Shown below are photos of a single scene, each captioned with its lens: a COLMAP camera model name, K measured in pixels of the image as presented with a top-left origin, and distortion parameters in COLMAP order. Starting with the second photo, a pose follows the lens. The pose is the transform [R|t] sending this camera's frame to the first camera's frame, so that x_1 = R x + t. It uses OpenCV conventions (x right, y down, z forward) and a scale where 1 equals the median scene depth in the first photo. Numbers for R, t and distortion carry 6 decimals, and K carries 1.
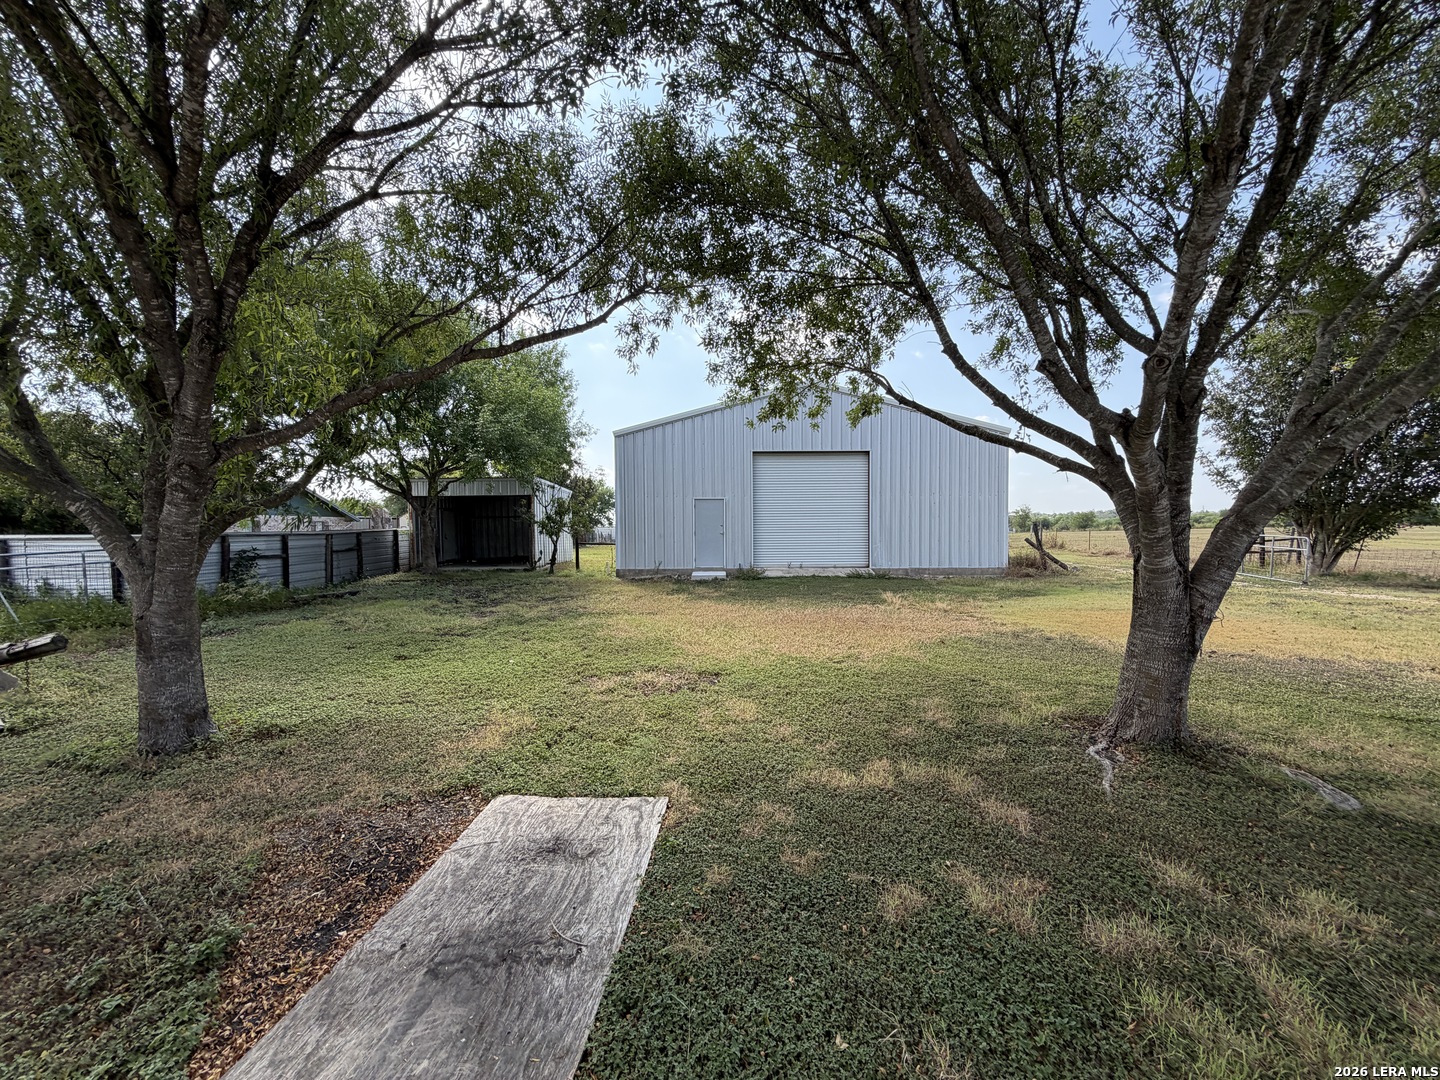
lens RADIAL K [[573.0, 0, 717.1], [0, 573.0, 541.9], [0, 0, 1]] dist [-0.001194, 0.000211]
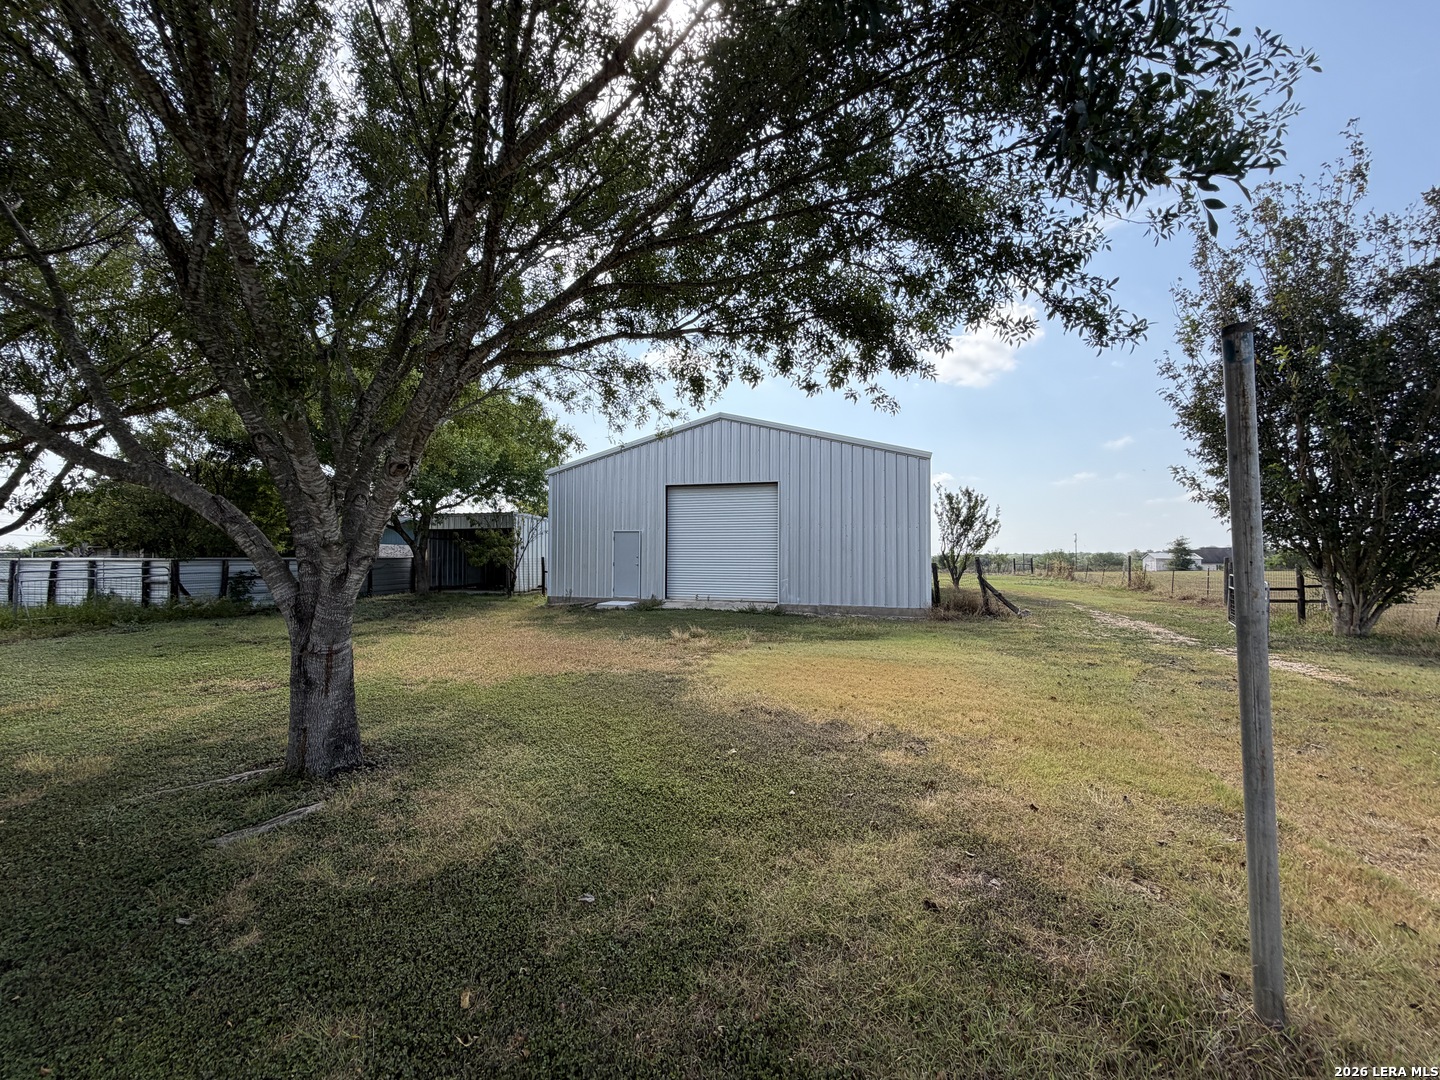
lens RADIAL K [[573.0, 0, 717.1], [0, 573.0, 541.9], [0, 0, 1]] dist [-0.001194, 0.000211]
pose [[0.951125, 0.004346, -0.308774, 0.469170], [-0.019643, 0.998728, -0.046448, -0.010450], [0.308180, 0.050243, 0.950001, 0.058039]]
